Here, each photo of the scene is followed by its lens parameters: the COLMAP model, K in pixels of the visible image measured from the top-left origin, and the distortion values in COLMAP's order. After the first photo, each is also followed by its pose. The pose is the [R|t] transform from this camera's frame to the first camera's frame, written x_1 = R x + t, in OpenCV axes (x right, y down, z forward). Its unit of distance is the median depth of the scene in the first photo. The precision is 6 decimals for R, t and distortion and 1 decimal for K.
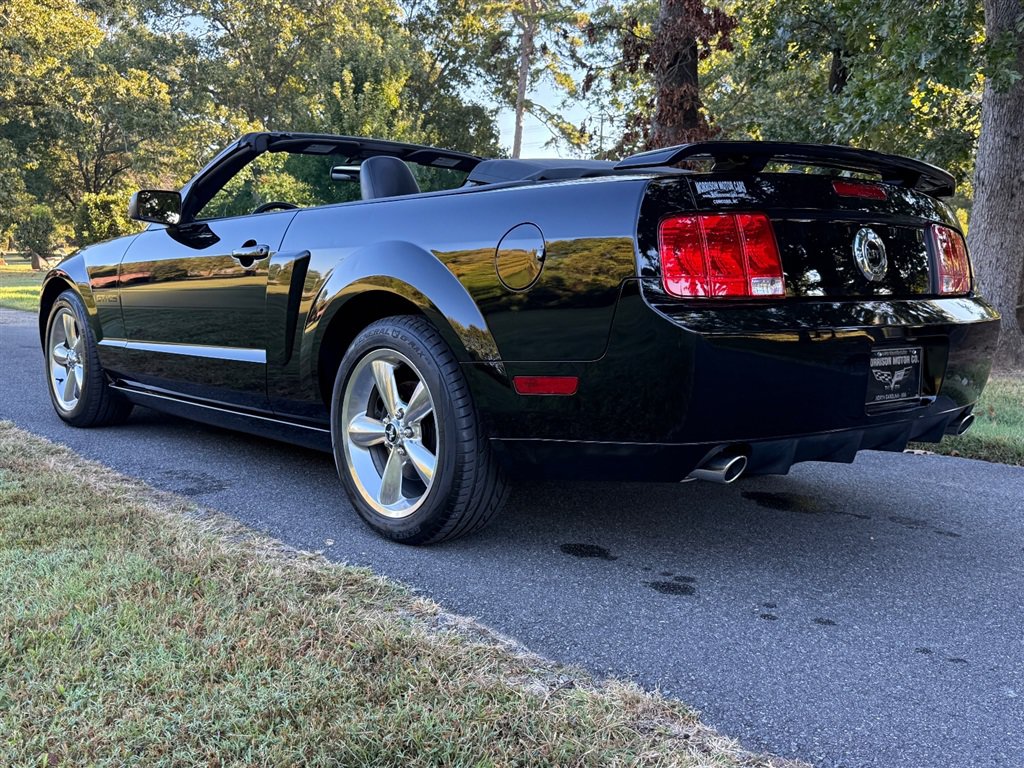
lens RADIAL K [[997.6, 0, 512.0], [0, 997.6, 384.0], [0, 0, 1]] dist [0.152414, -0.305112]
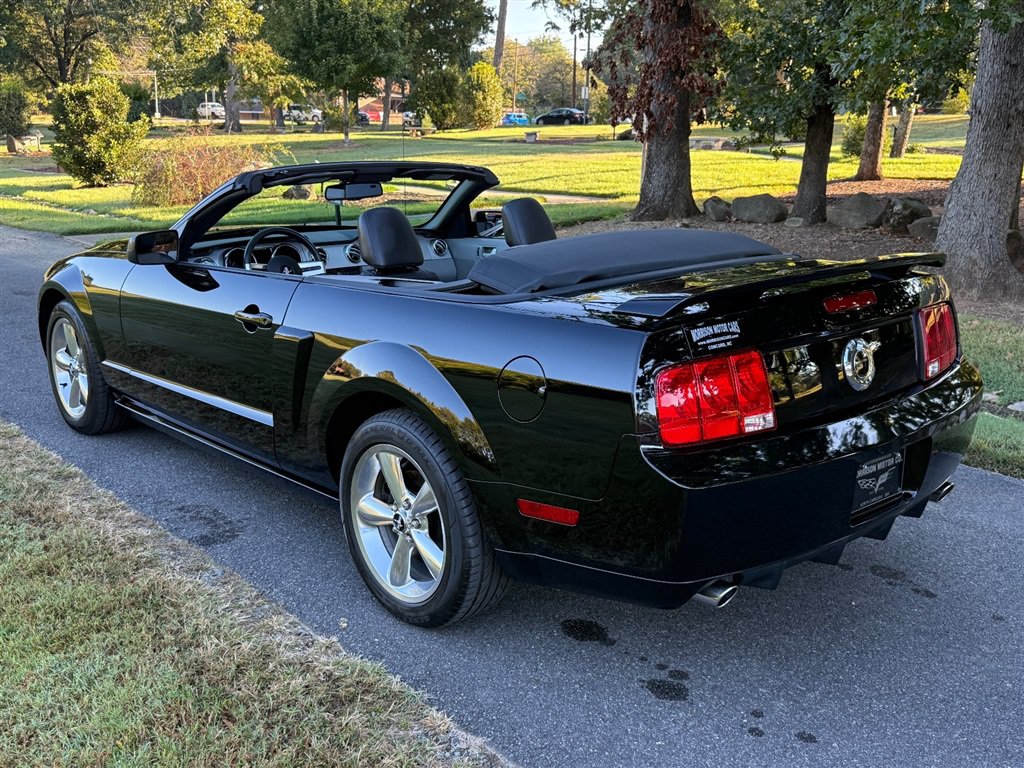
lens RADIAL K [[997.6, 0, 512.0], [0, 997.6, 384.0], [0, 0, 1]] dist [0.152414, -0.305112]
pose [[0.999865, -0.013654, 0.009156, -0.010059], [0.012375, 0.991754, 0.127555, -0.222893], [-0.010822, -0.127424, 0.991789, -0.023360]]
